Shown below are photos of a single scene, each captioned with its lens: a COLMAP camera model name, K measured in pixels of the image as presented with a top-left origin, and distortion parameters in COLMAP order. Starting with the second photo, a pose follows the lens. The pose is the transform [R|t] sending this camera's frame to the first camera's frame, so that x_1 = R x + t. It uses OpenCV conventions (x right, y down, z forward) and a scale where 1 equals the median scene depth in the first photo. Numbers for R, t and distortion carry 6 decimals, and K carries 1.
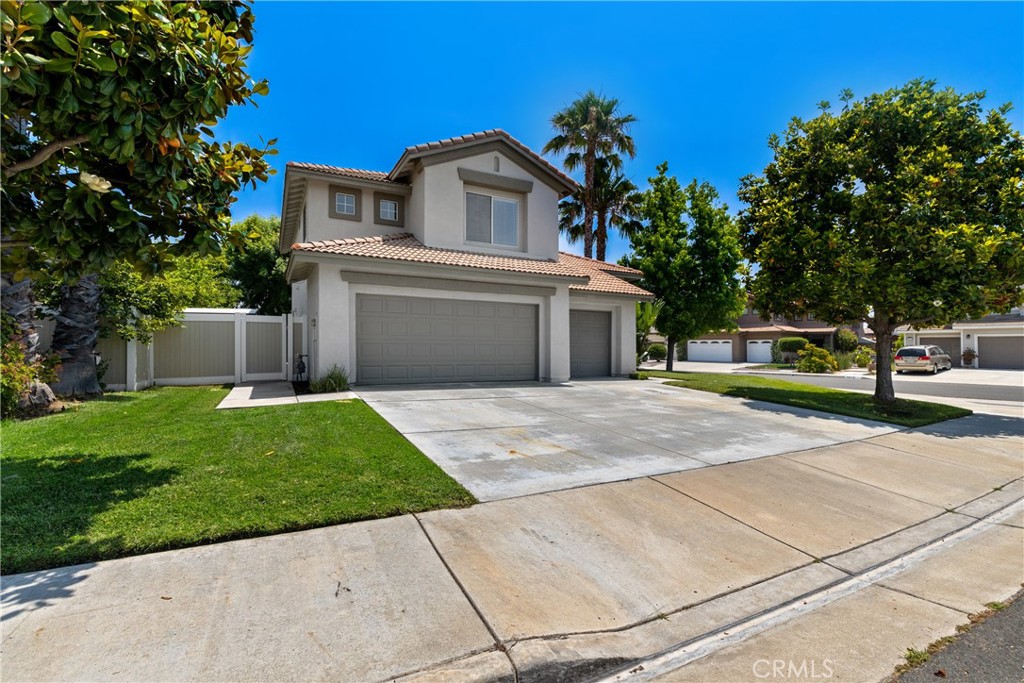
lens RADIAL K [[469.1, 0, 513.8], [0, 469.1, 340.4], [0, 0, 1]] dist [-0.000763, 0.000141]
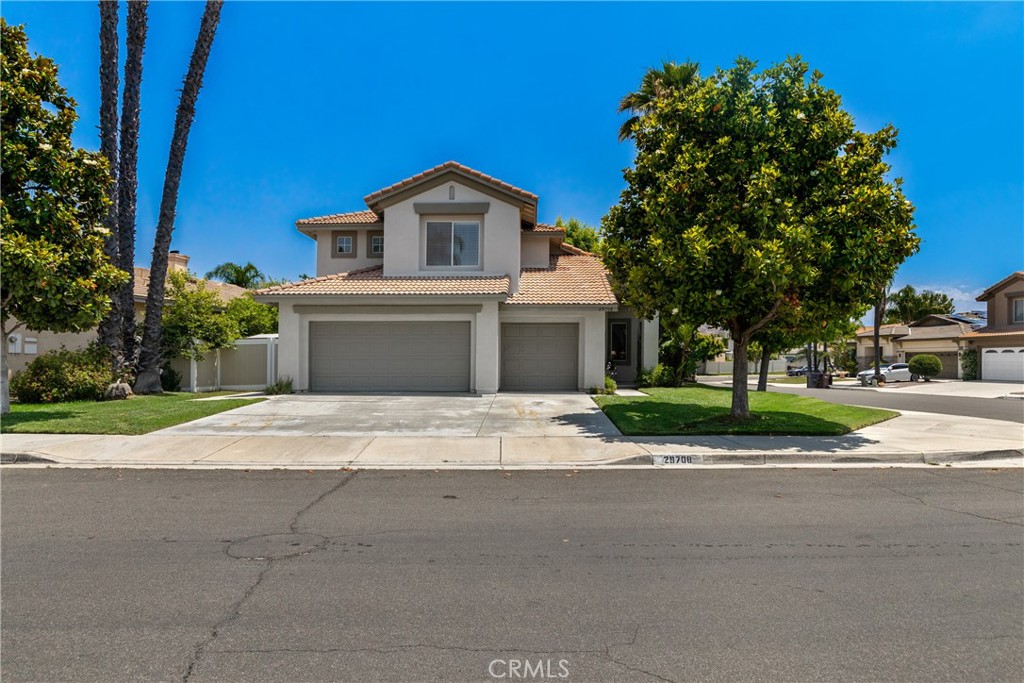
lens RADIAL K [[623.3, 0, 511.9], [0, 623.3, 349.3], [0, 0, 1]] dist [0.003849, 0.000170]
pose [[0.872589, -0.022380, -0.487942, 0.821086], [0.017012, 0.999736, -0.015431, 0.012002], [0.488159, 0.005164, 0.872740, -0.200772]]
